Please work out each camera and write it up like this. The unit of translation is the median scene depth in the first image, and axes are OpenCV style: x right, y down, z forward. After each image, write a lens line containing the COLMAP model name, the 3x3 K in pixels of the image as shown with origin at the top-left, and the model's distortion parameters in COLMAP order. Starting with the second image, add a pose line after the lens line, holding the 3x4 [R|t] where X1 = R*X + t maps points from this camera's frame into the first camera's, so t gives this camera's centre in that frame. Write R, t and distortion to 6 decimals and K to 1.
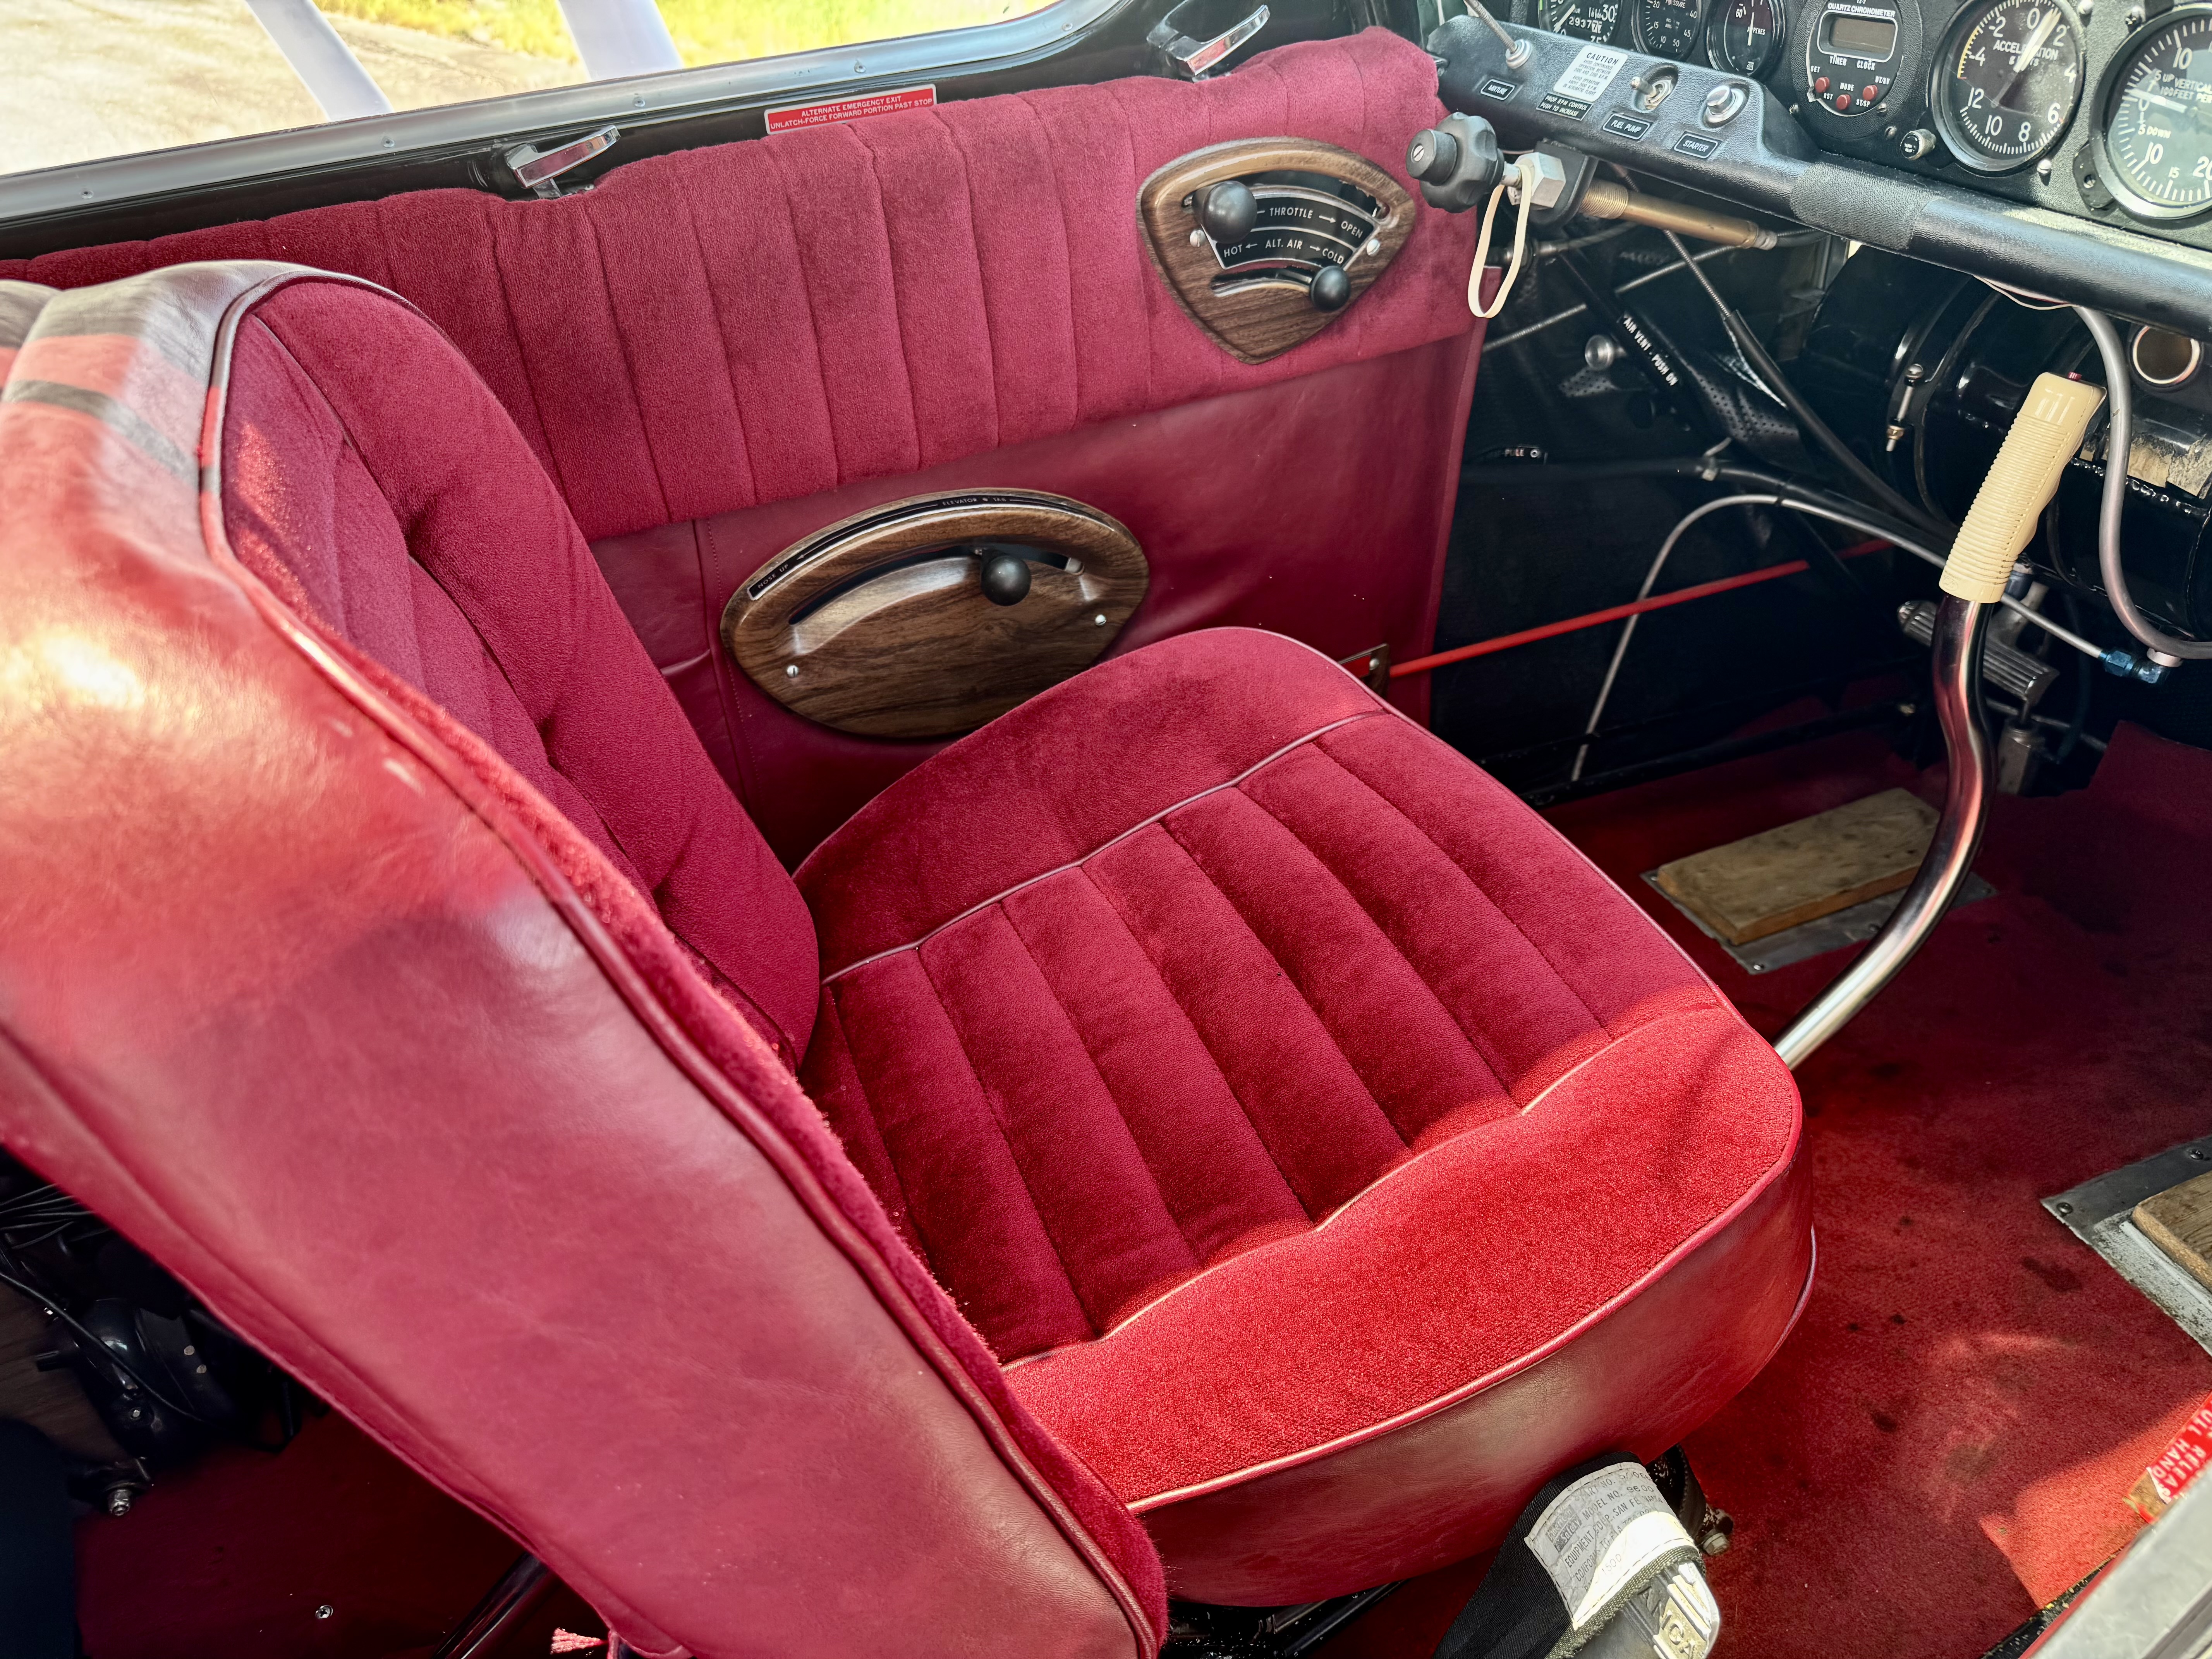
lens RADIAL K [[1607.7, 0, 1106.0], [0, 1607.7, 829.5], [0, 0, 1]] dist [-0.004224, 0.031392]
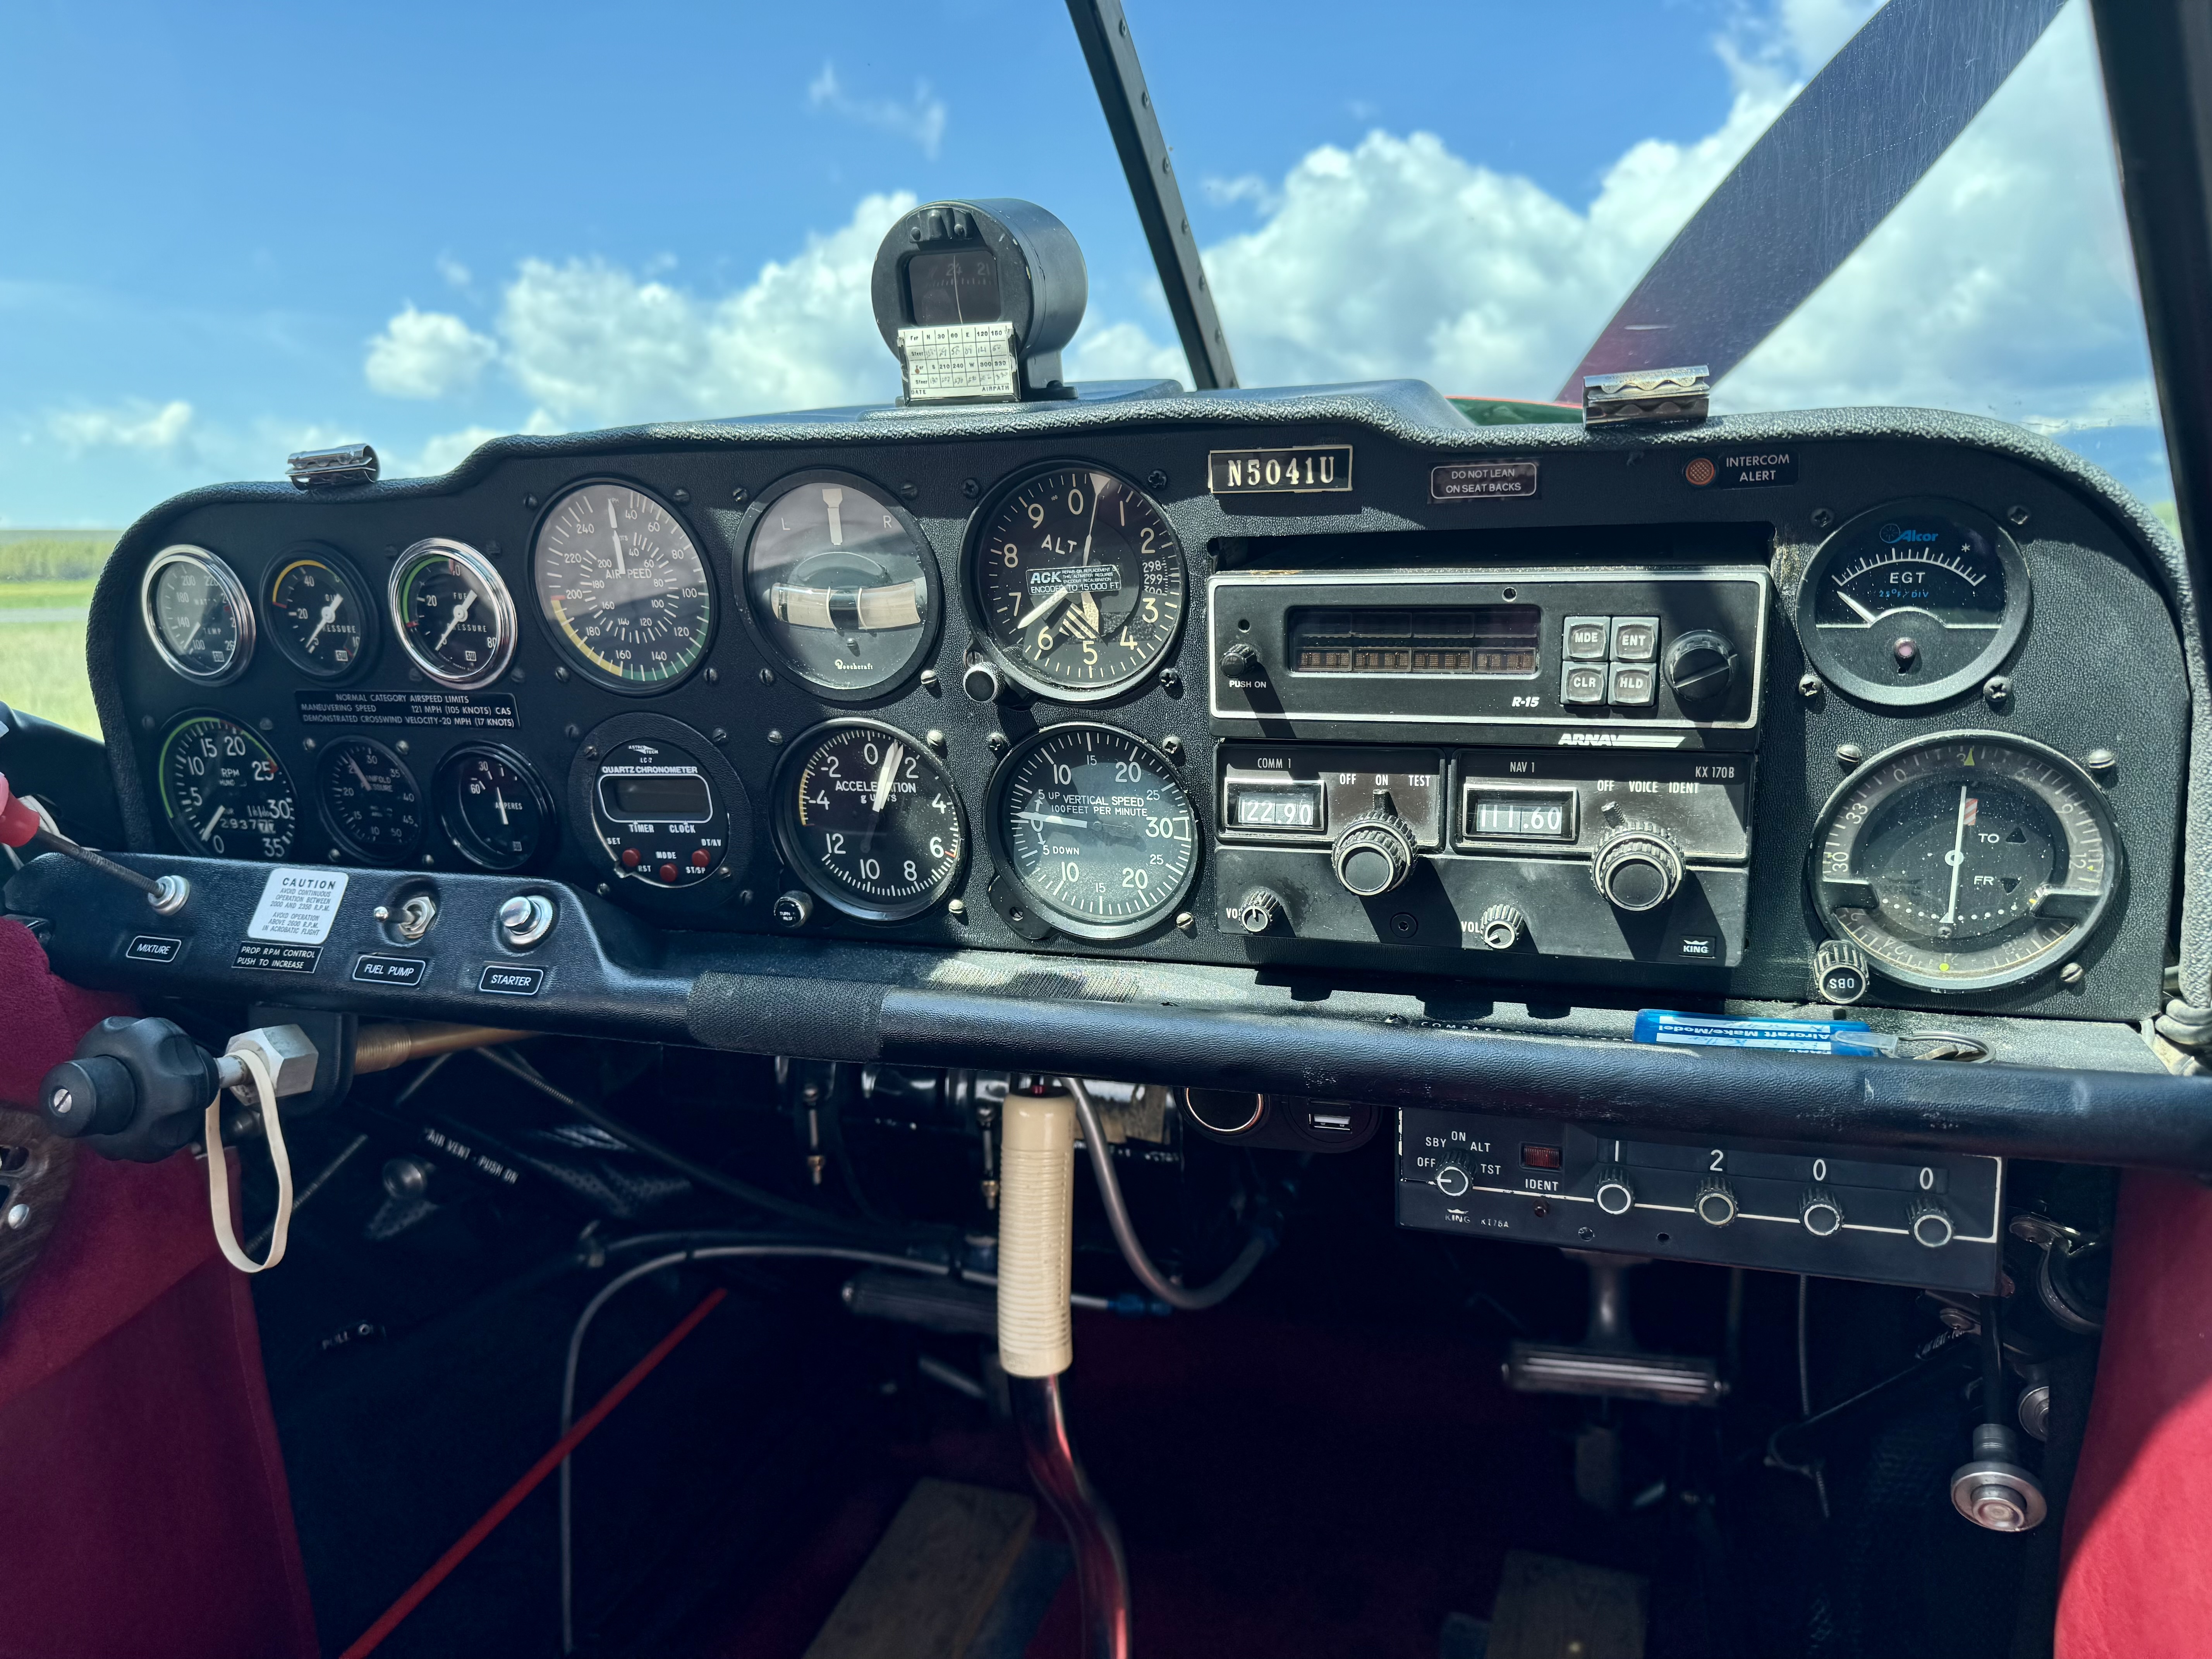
lens RADIAL K [[1697.9, 0, 1106.0], [0, 1697.9, 829.5], [0, 0, 1]] dist [-0.008156, 0.002340]
pose [[0.697451, -0.230244, 0.678639, 0.061893], [0.456017, 0.873106, -0.172437, -0.228960], [-0.552821, 0.429737, 0.713944, 0.297530]]
